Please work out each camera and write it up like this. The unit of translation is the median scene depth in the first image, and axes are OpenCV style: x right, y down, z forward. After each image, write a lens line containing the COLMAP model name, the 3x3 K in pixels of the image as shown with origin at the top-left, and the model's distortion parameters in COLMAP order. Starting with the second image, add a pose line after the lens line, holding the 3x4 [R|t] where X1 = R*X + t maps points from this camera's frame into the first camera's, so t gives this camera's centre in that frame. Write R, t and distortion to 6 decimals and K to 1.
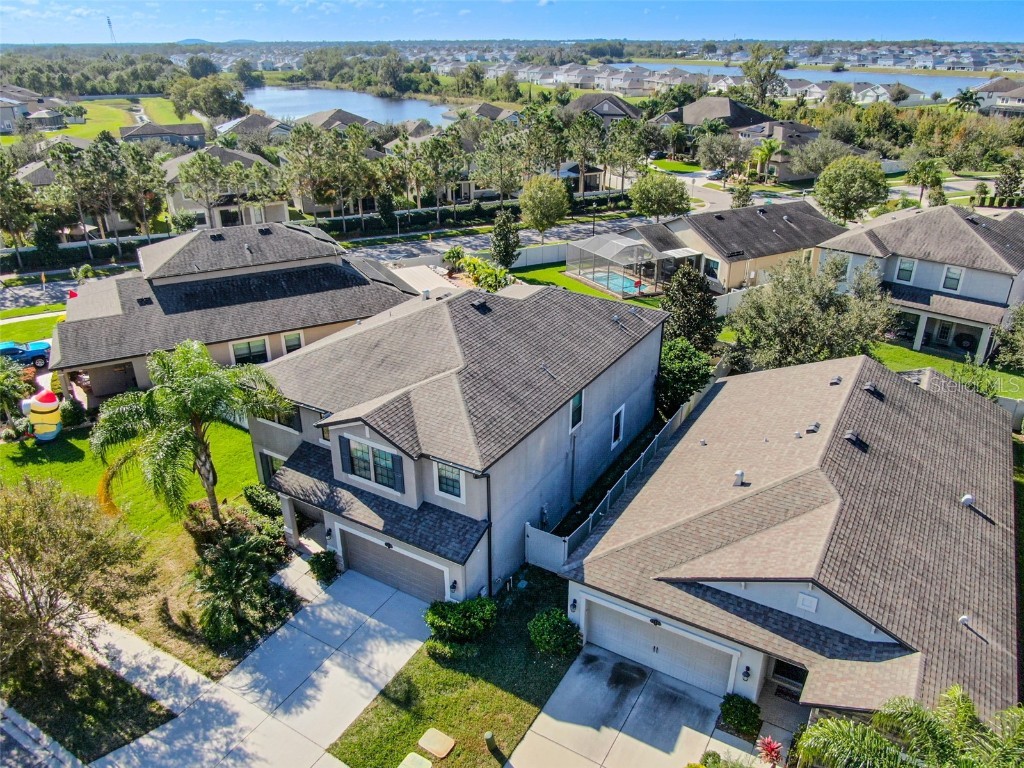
lens RADIAL K [[739.1, 0, 512.0], [0, 739.1, 384.0], [0, 0, 1]] dist [-0.007332, 0.001030]
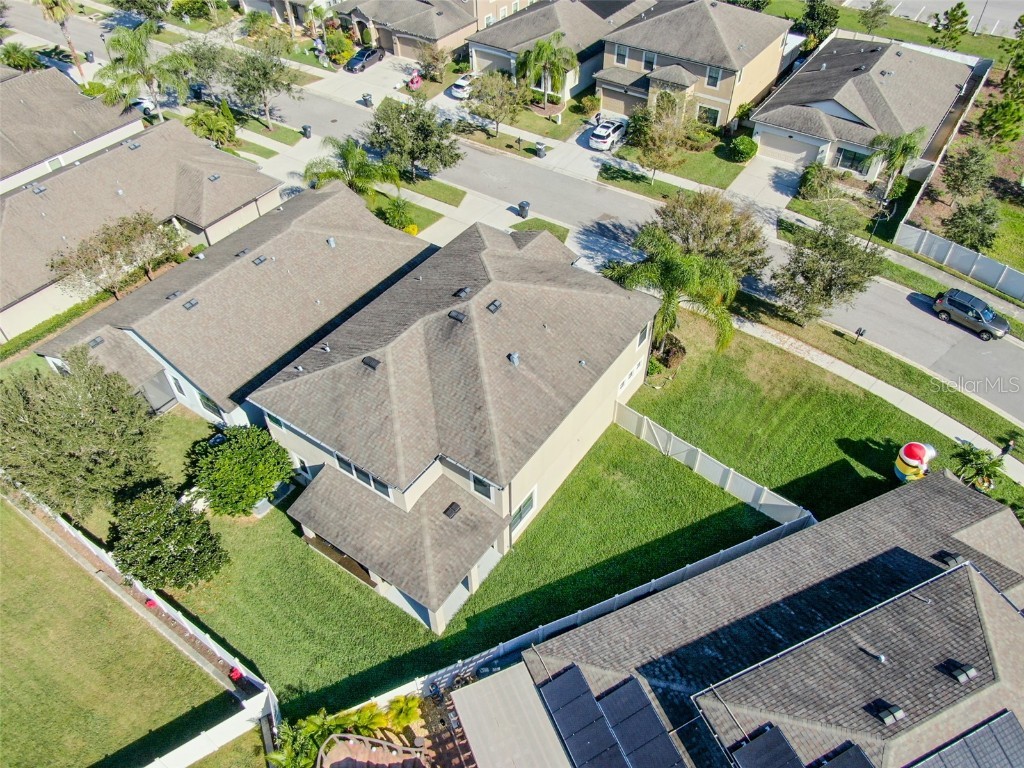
lens RADIAL K [[739.1, 0, 512.0], [0, 739.1, 384.0], [0, 0, 1]] dist [-0.007332, 0.001030]
pose [[-0.997667, -0.038656, 0.056261, -0.221444], [0.039729, 0.341405, 0.939076, -1.317799], [-0.055509, 0.939121, -0.339073, 1.788801]]
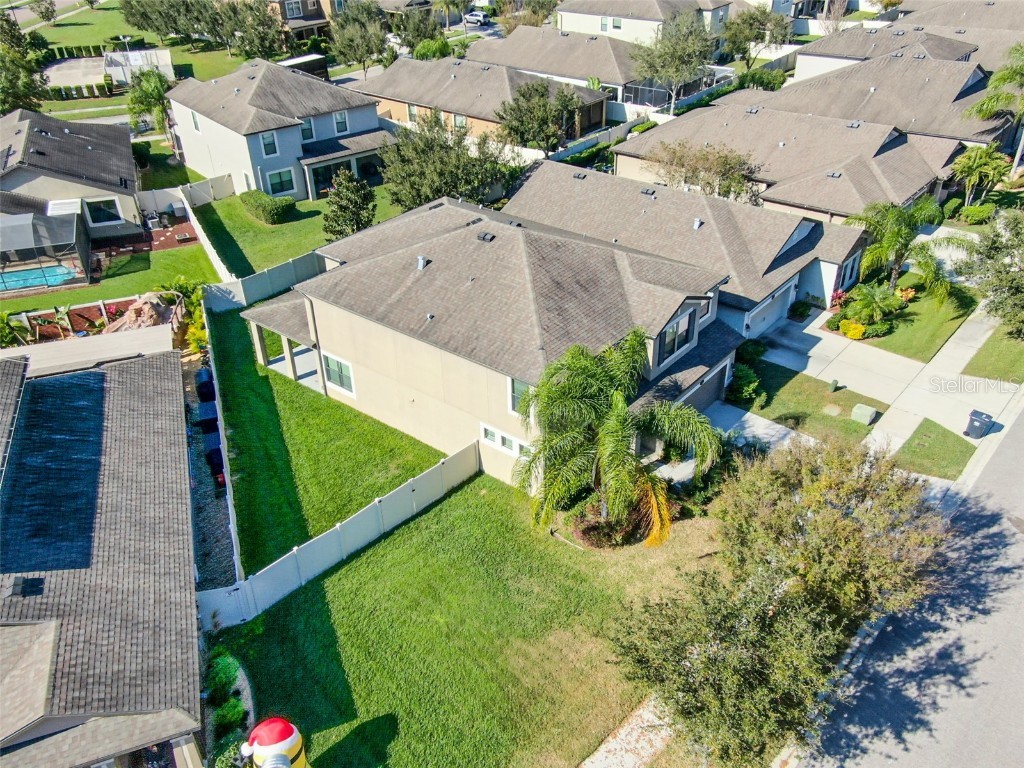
lens RADIAL K [[865.1, 0, 512.0], [0, 865.1, 384.0], [0, 0, 1]] dist [0.117722, -0.000317]
pose [[0.146291, -0.525106, 0.838369, -1.427264], [0.440947, 0.793251, 0.419903, -0.531534], [-0.885531, 0.308248, 0.347589, 0.762800]]
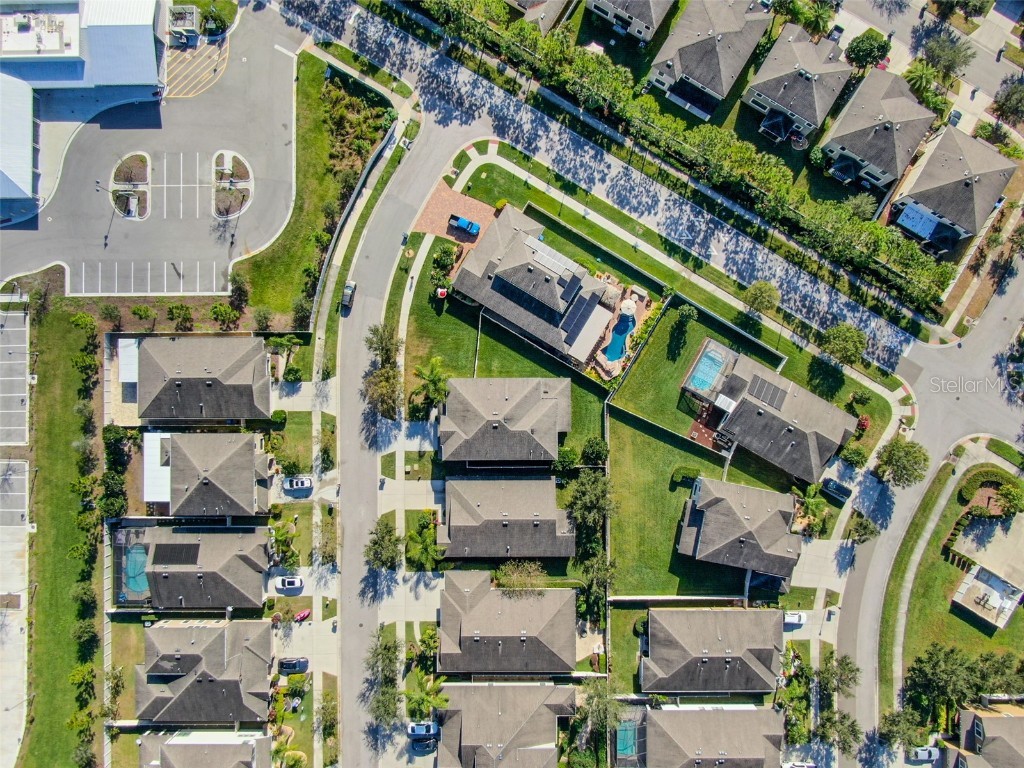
lens RADIAL K [[739.1, 0, 512.0], [0, 739.1, 384.0], [0, 0, 1]] dist [-0.007332, 0.001030]
pose [[0.520049, 0.854051, -0.012063, -0.155123], [-0.358146, 0.230860, 0.904674, -4.010804], [0.775422, -0.466155, 0.425934, -0.416111]]
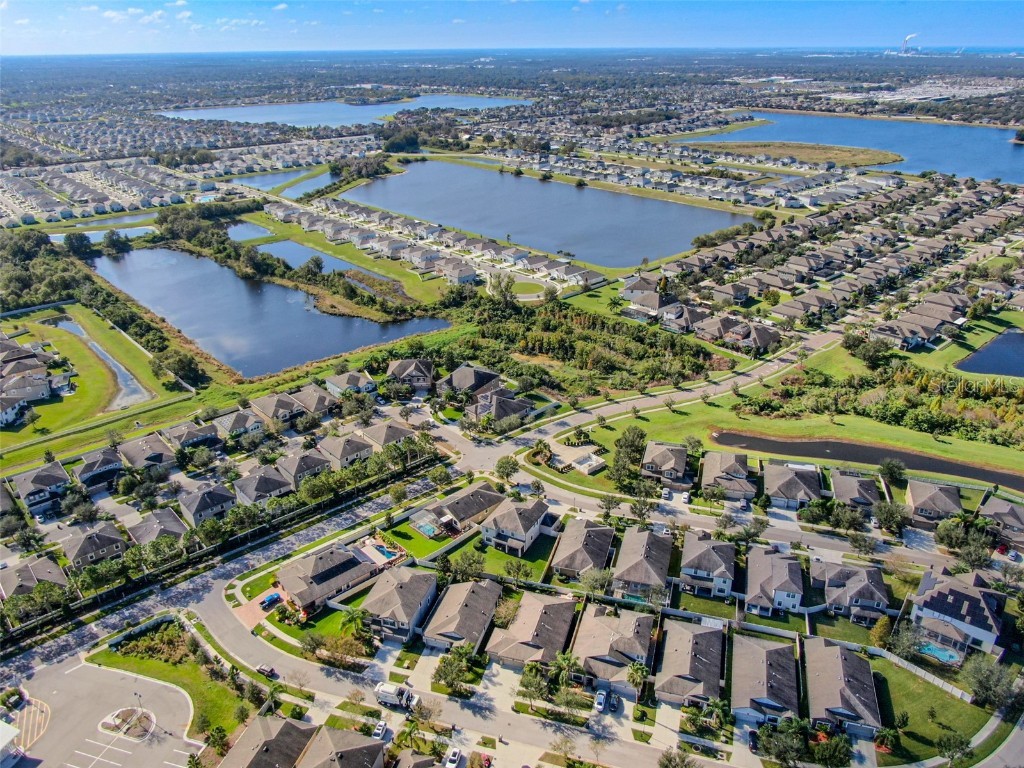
lens RADIAL K [[739.1, 0, 512.0], [0, 739.1, 384.0], [0, 0, 1]] dist [-0.007332, 0.001030]
pose [[0.967950, -0.108180, 0.226650, -0.374318], [0.109714, 0.993946, 0.005858, -1.789407], [-0.225911, 0.019196, 0.973959, -5.257978]]
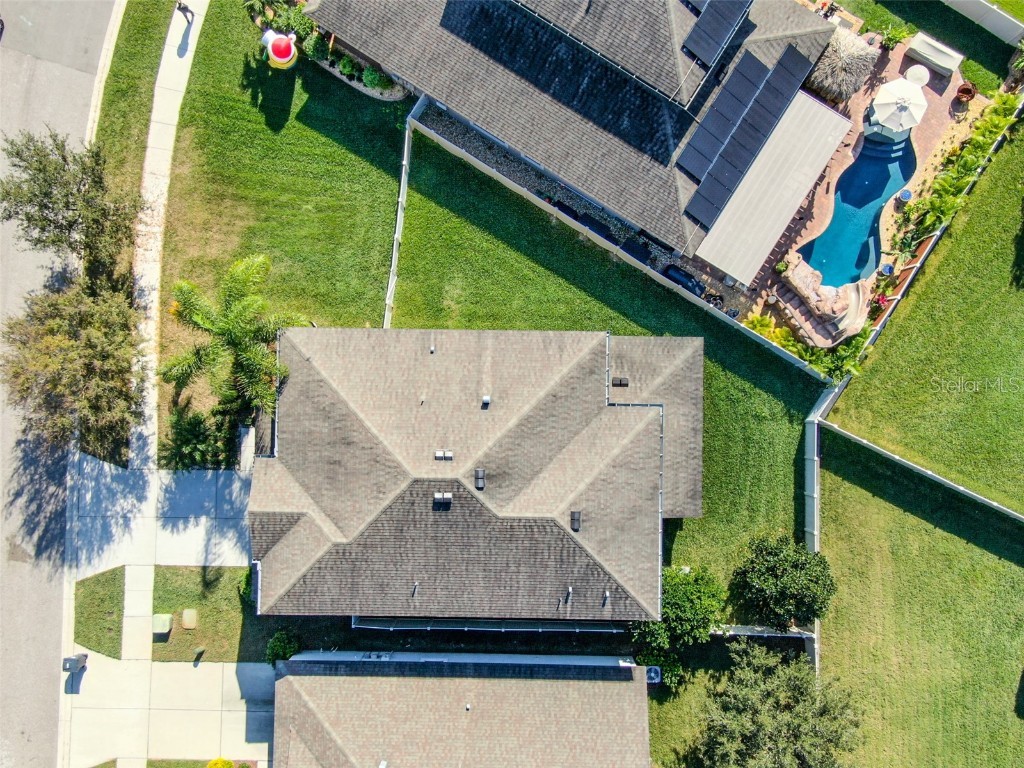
lens RADIAL K [[971.5, 0, 512.0], [0, 971.5, 384.0], [0, 0, 1]] dist [0.096496, 0.001321]
pose [[0.503085, 0.864160, -0.011543, -0.136597], [-0.359825, 0.221584, 0.906326, -1.600299], [0.785768, -0.451805, 0.422422, 0.705321]]
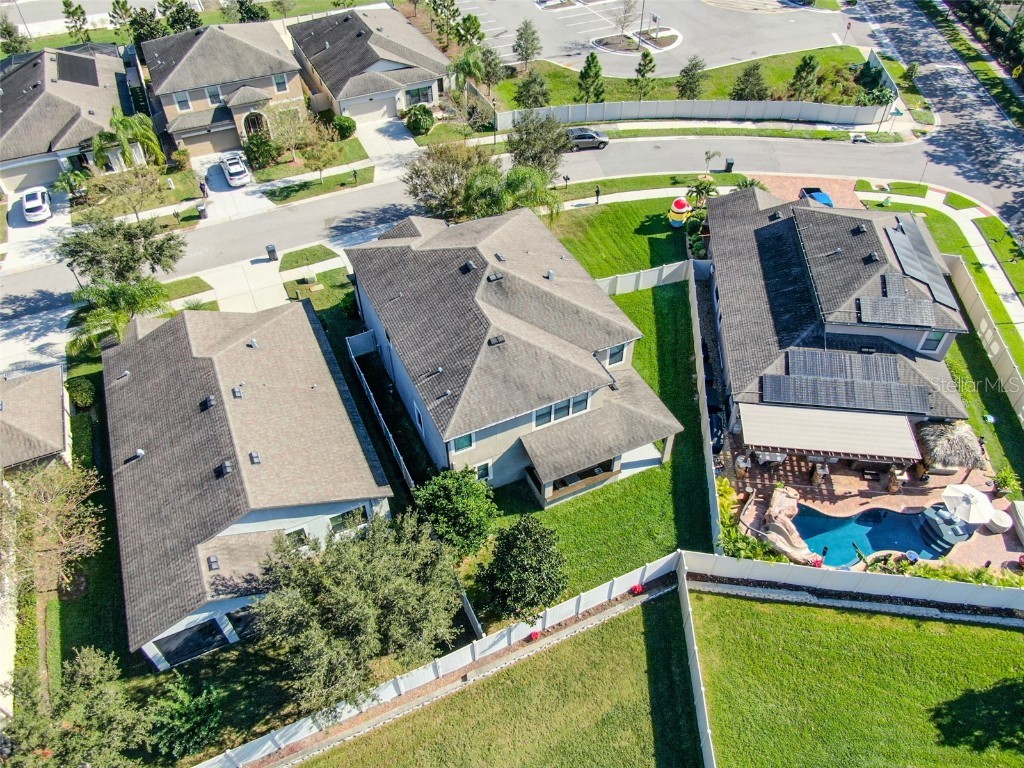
lens RADIAL K [[739.1, 0, 512.0], [0, 739.1, 384.0], [0, 0, 1]] dist [-0.007332, 0.001030]
pose [[-0.560108, 0.590765, -0.580754, 0.949330], [-0.343397, 0.472403, 0.811735, -1.304266], [0.753894, 0.654089, -0.061730, 1.512645]]
